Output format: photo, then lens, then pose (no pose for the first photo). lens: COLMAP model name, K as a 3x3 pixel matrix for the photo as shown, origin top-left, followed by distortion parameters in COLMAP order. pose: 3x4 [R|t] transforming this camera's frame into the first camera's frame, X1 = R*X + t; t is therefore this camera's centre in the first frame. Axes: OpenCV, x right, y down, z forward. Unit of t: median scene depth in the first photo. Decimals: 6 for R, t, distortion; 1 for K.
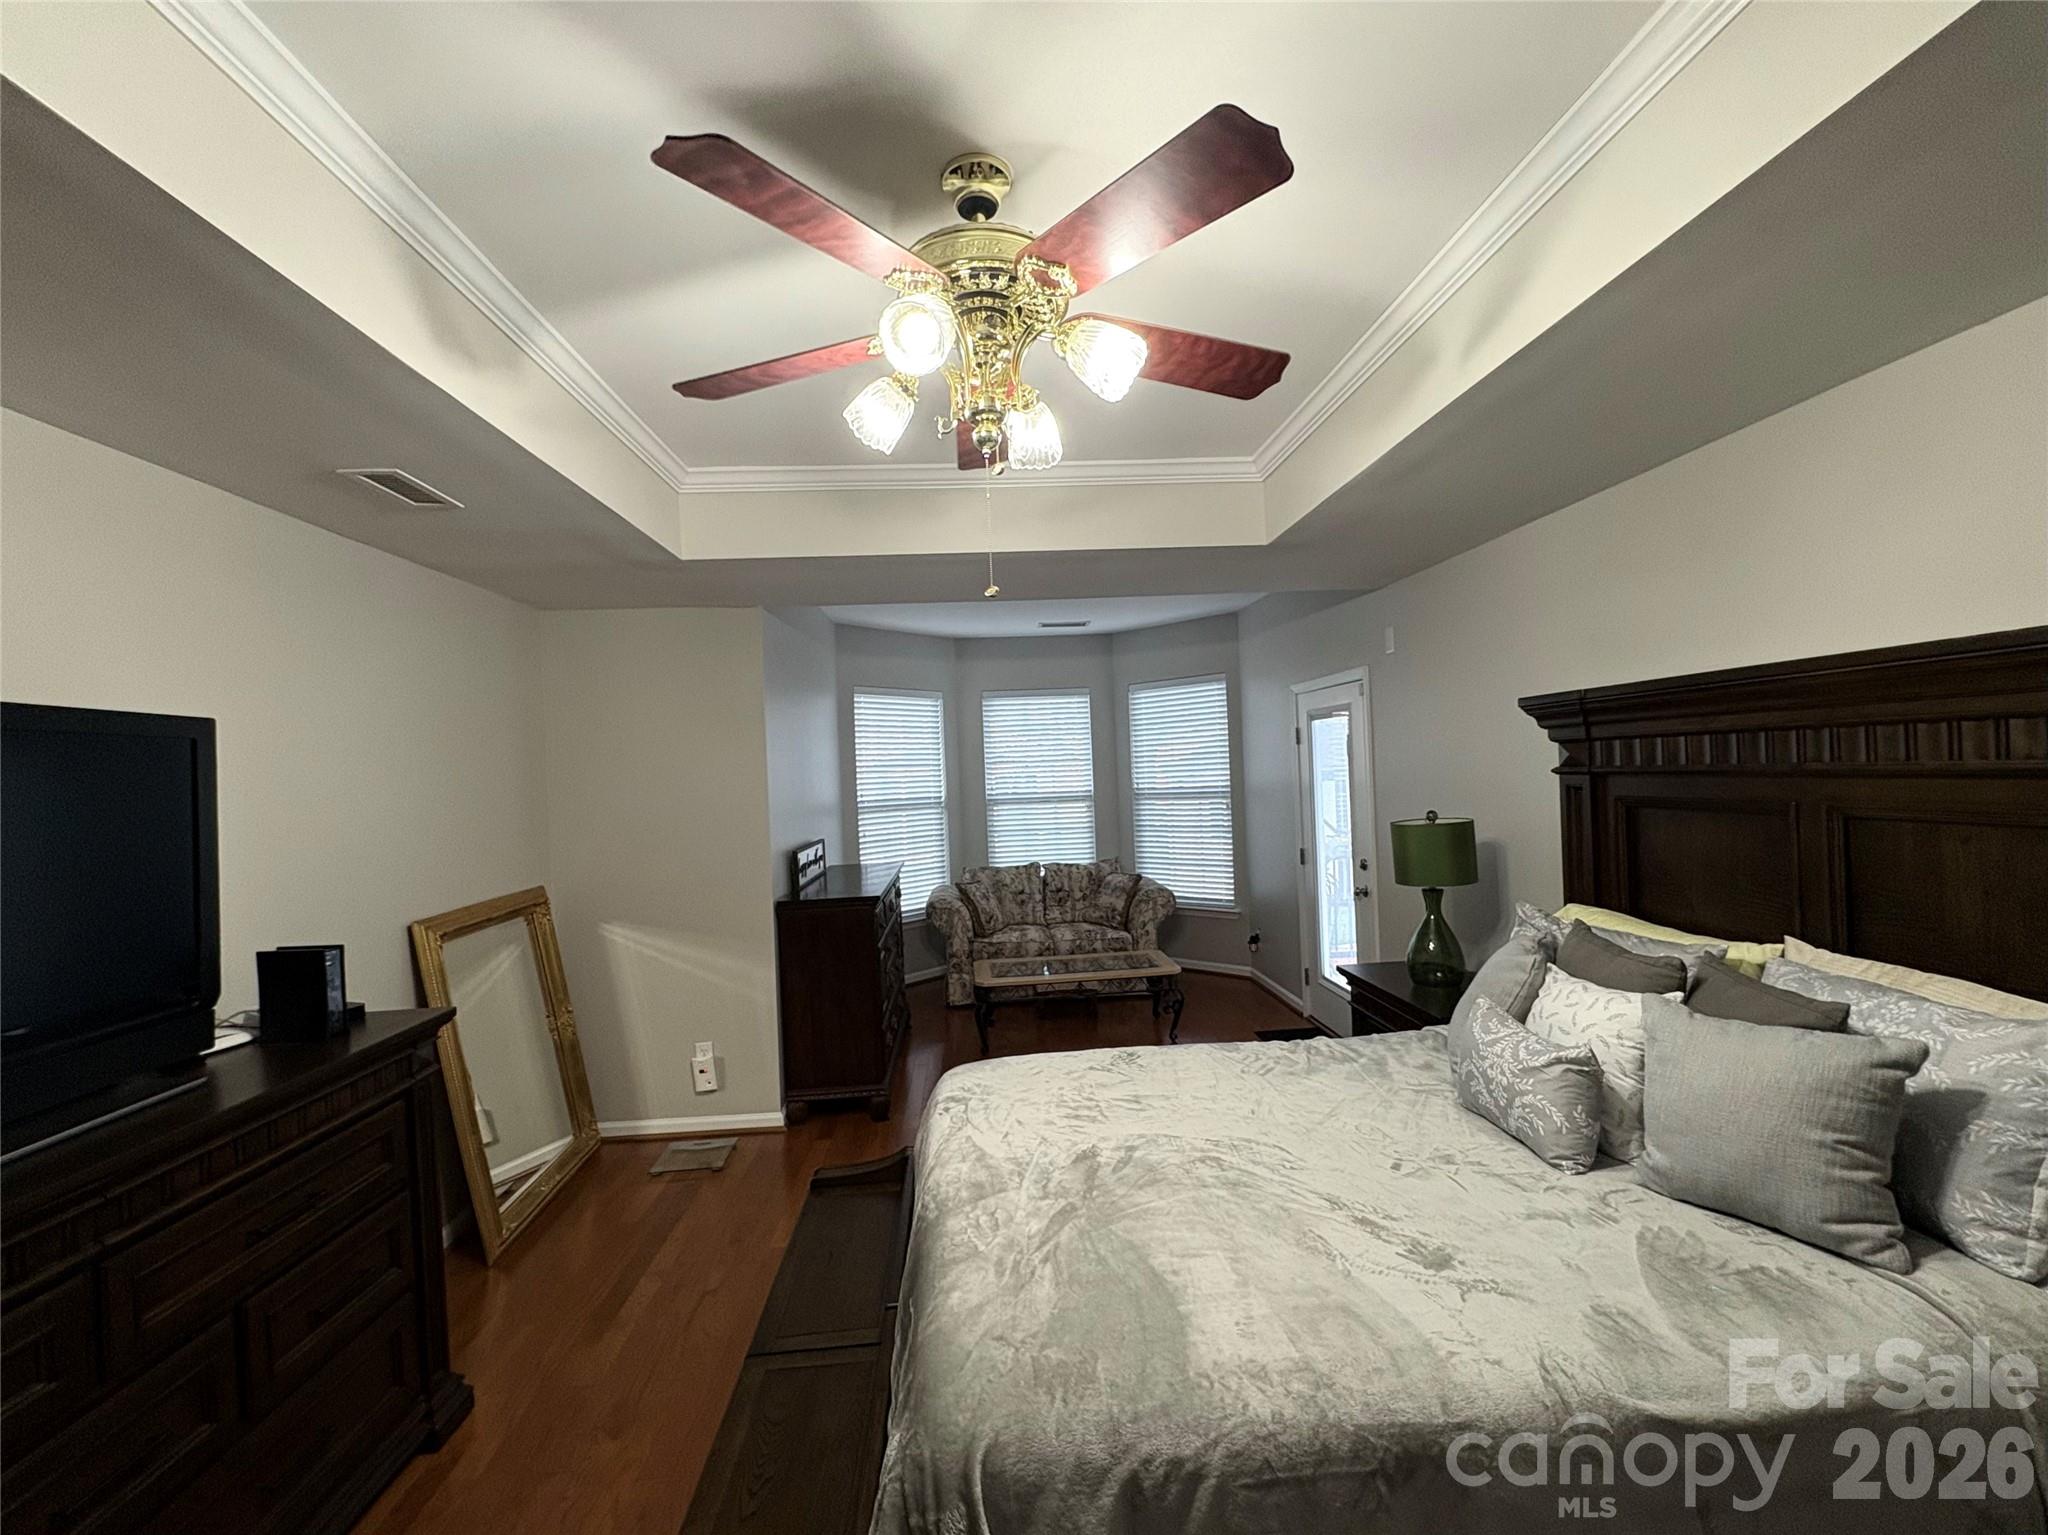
lens RADIAL K [[815.6, 0, 1024.0], [0, 815.6, 767.5], [0, 0, 1]] dist [0.000747, -0.000109]
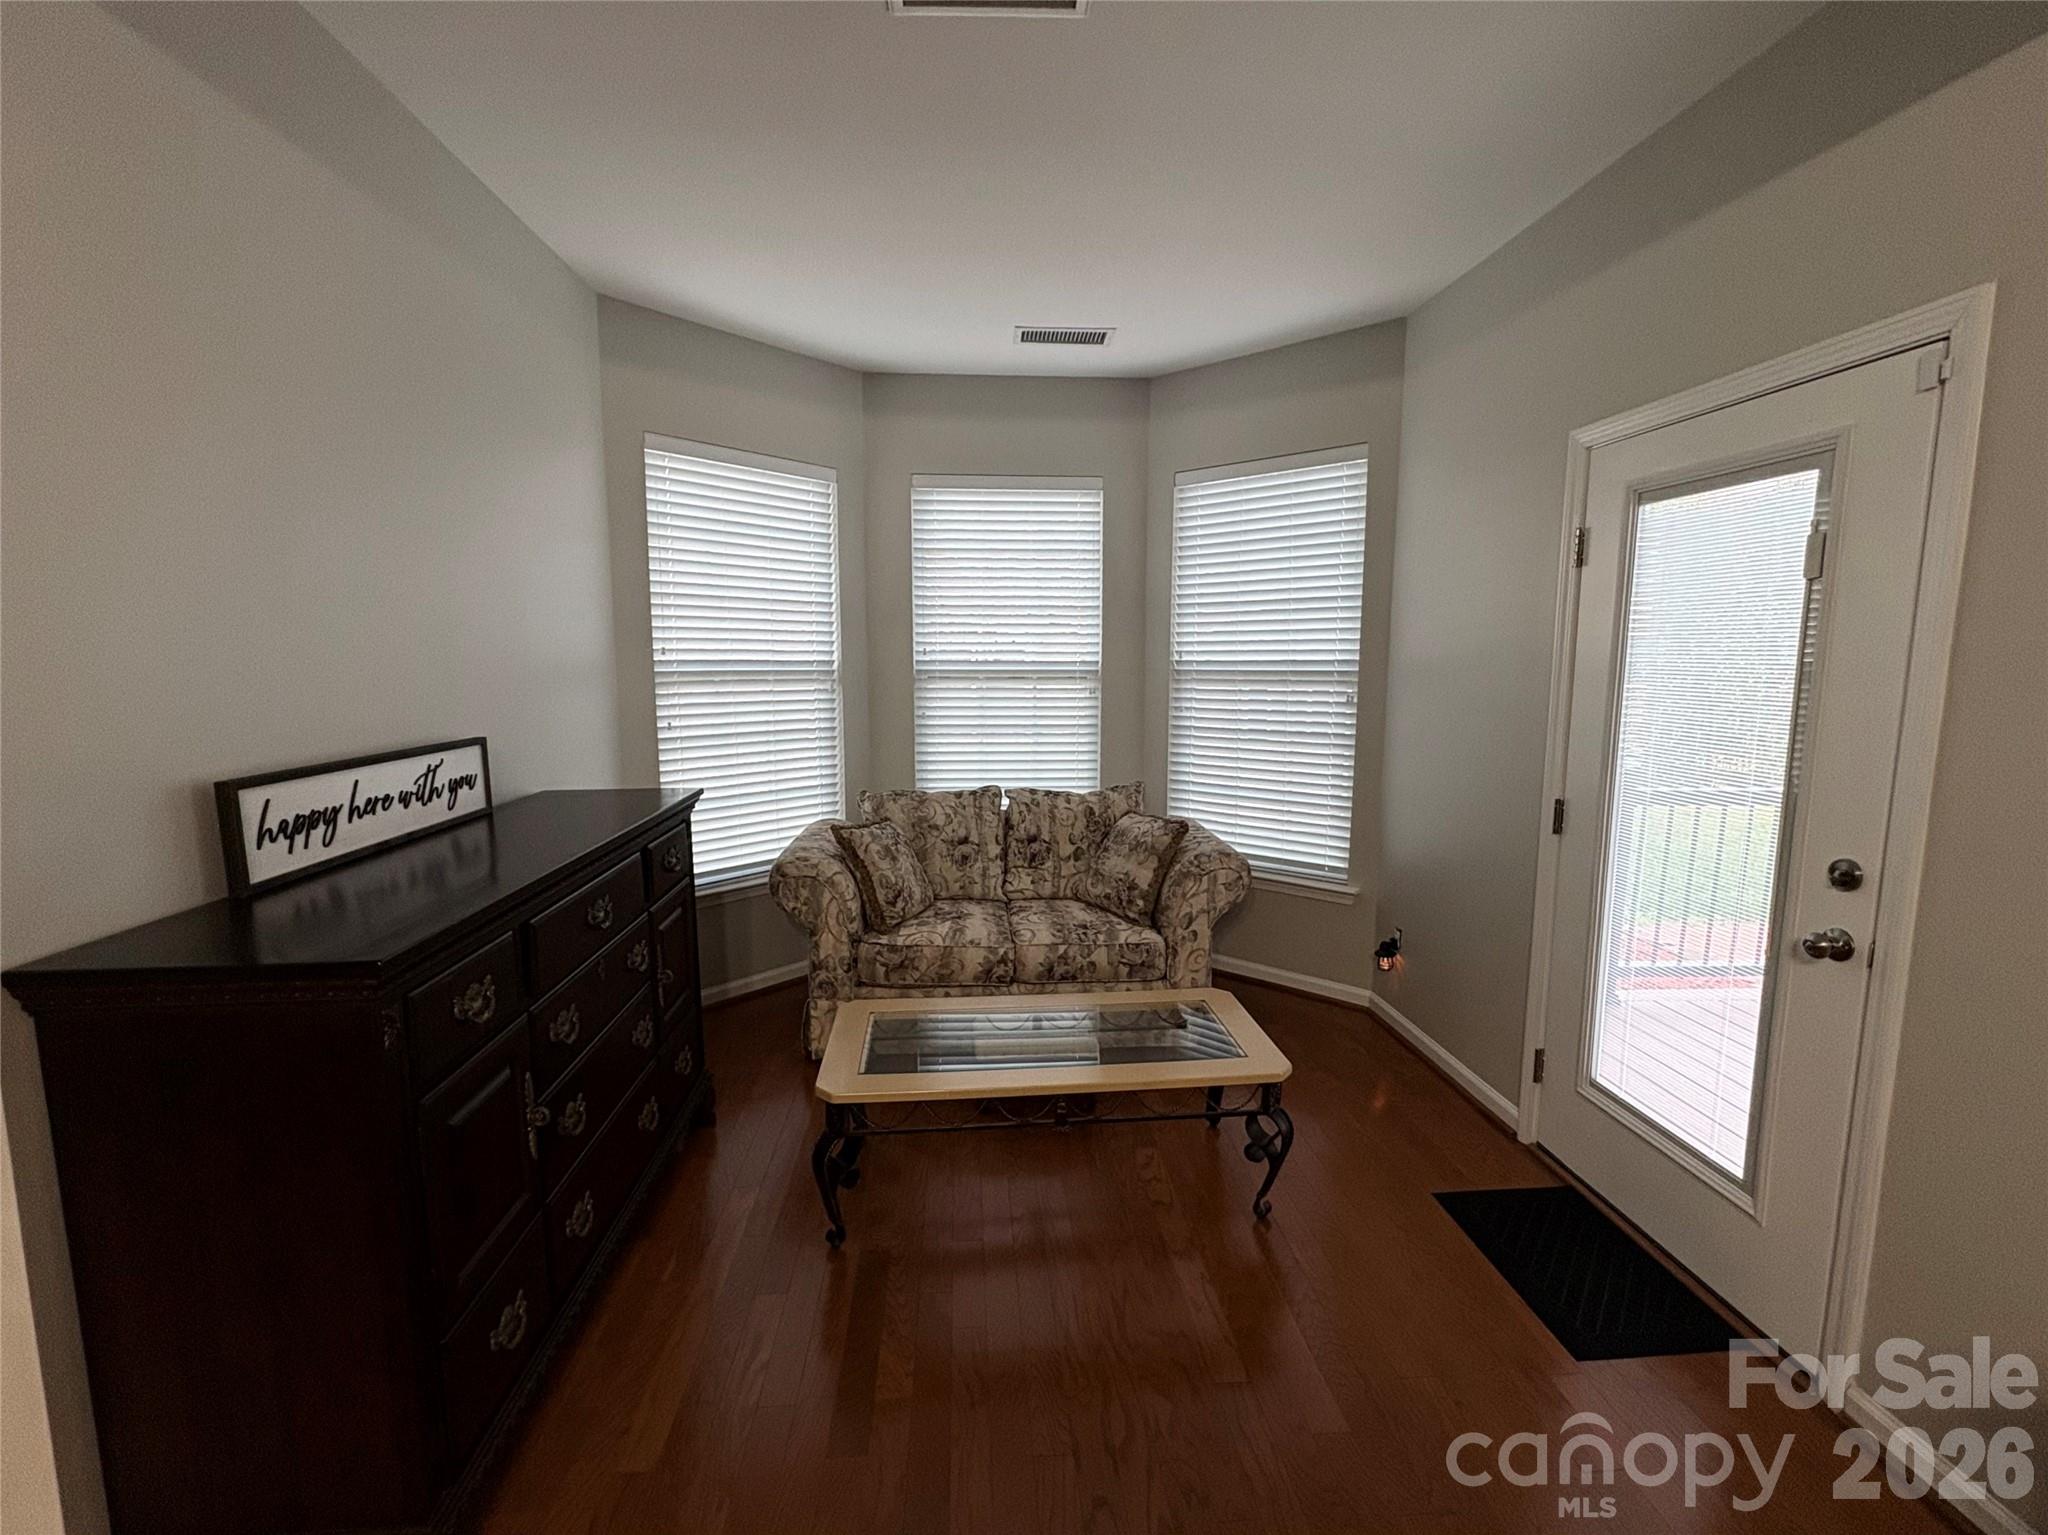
lens RADIAL K [[815.6, 0, 1024.0], [0, 815.6, 767.5], [0, 0, 1]] dist [0.000747, -0.000109]
pose [[0.999113, 0.039872, 0.013561, 0.028463], [-0.041386, 0.989188, 0.140692, 0.025284], [-0.007805, -0.141128, 0.989961, 0.465503]]
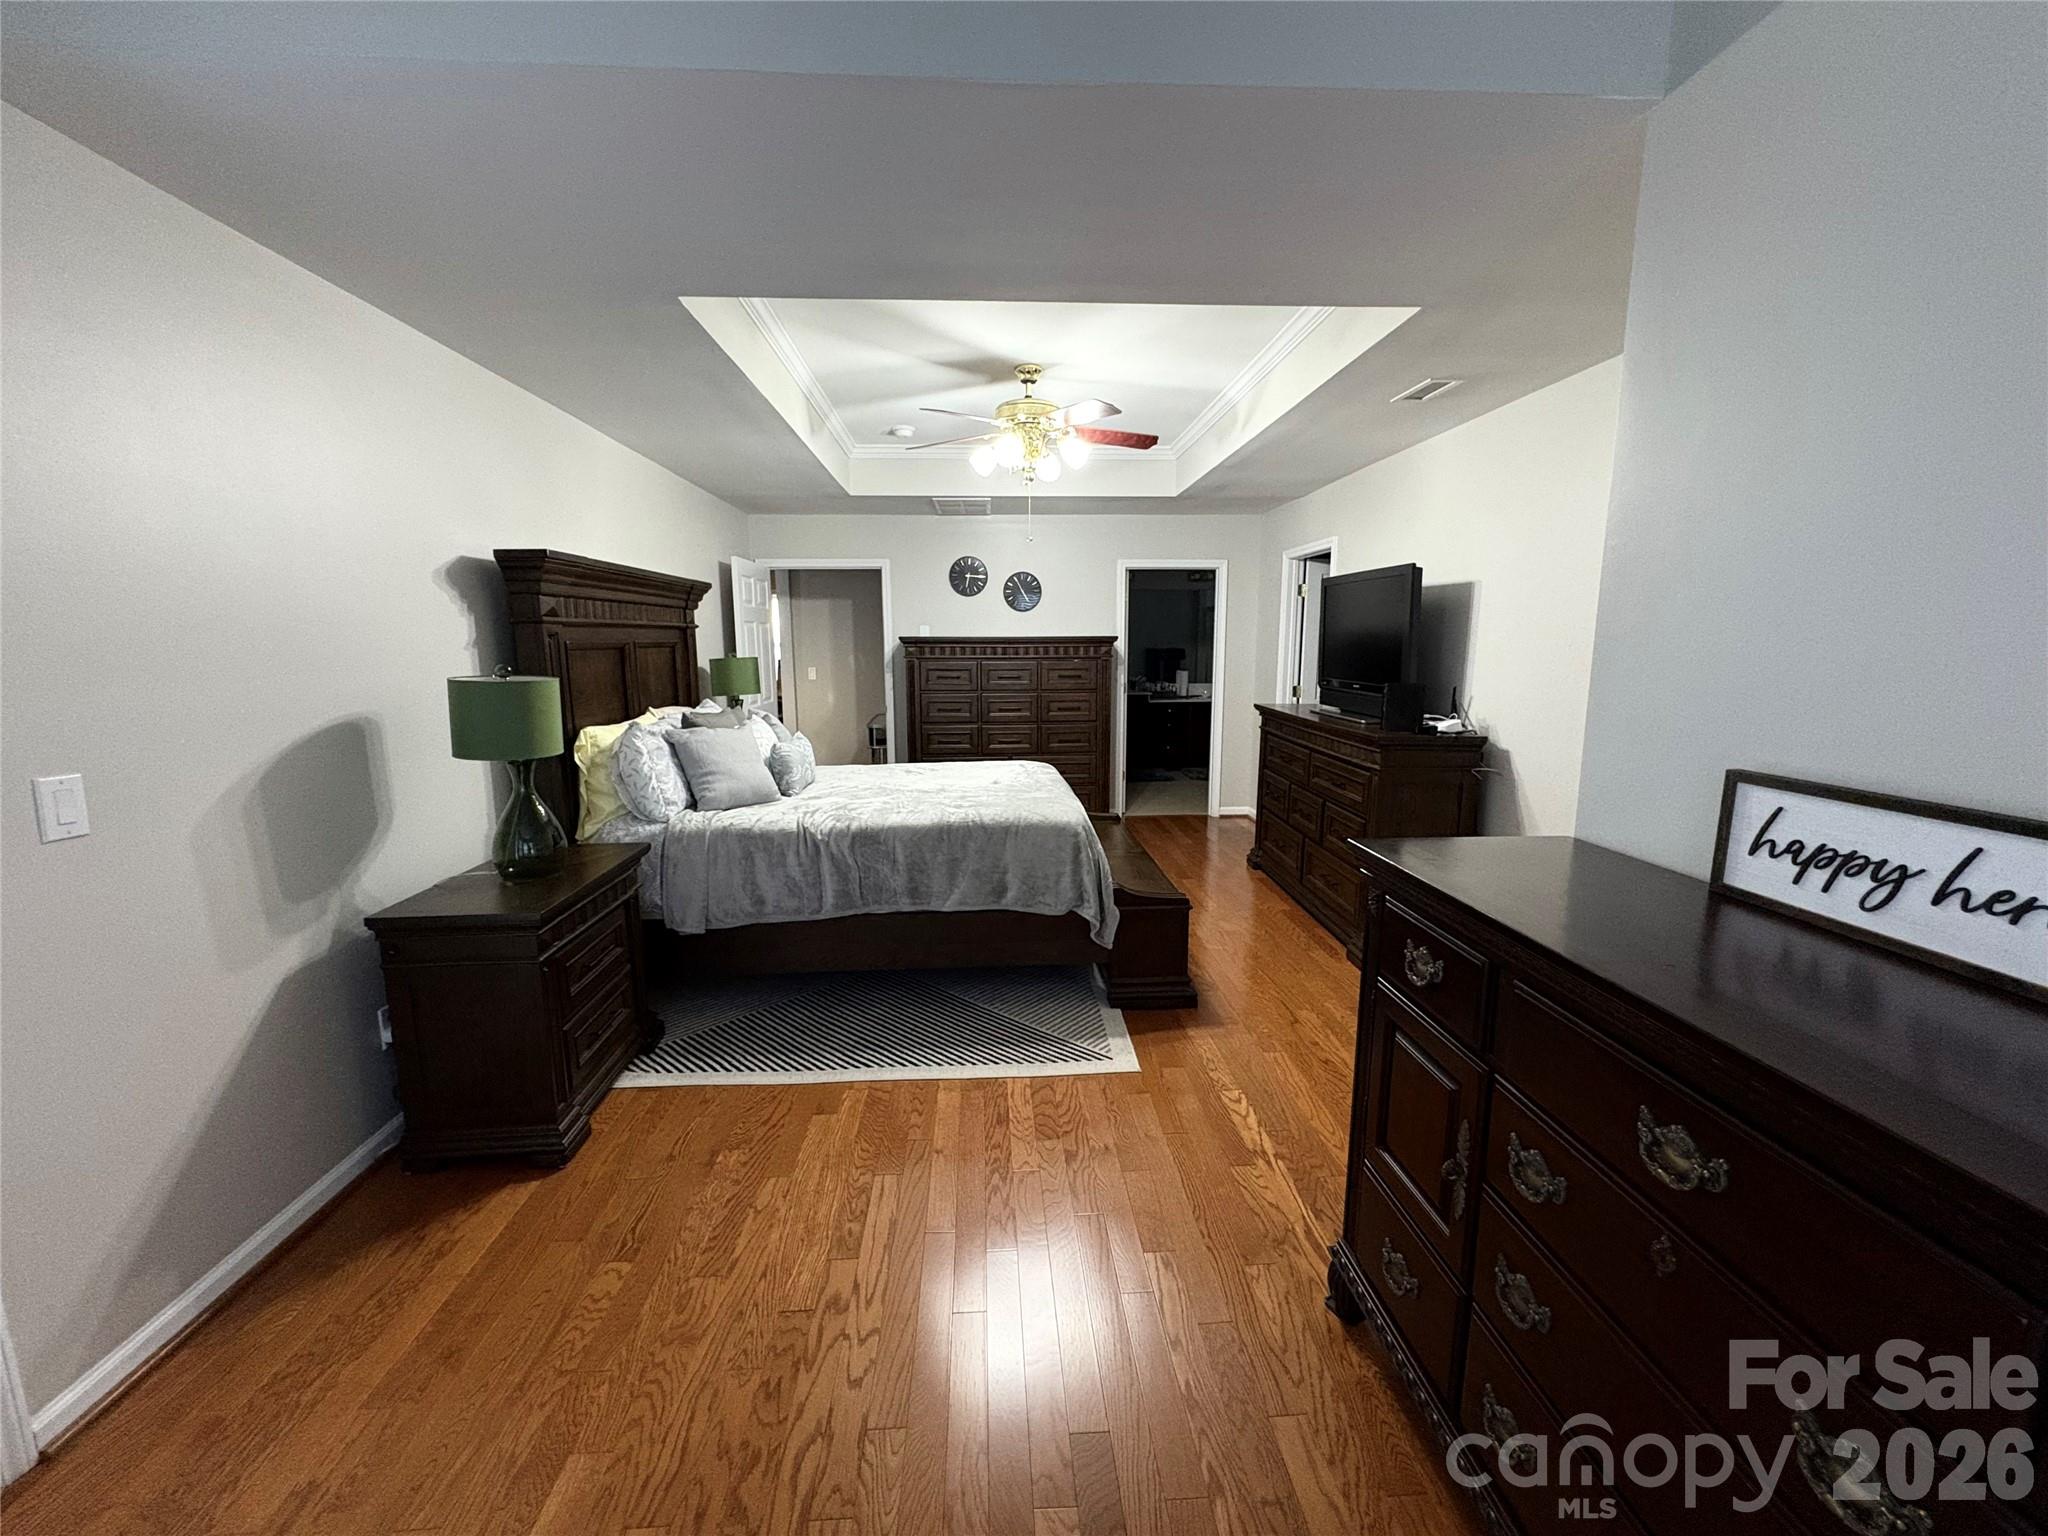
lens RADIAL K [[815.6, 0, 1024.0], [0, 815.6, 768.0], [0, 0, 1]] dist [0.000747, -0.000109]
pose [[-0.998939, 0.040801, 0.021335, -0.012707], [0.043616, 0.987020, 0.154563, 0.029210], [-0.014752, 0.155329, -0.987753, 0.950656]]
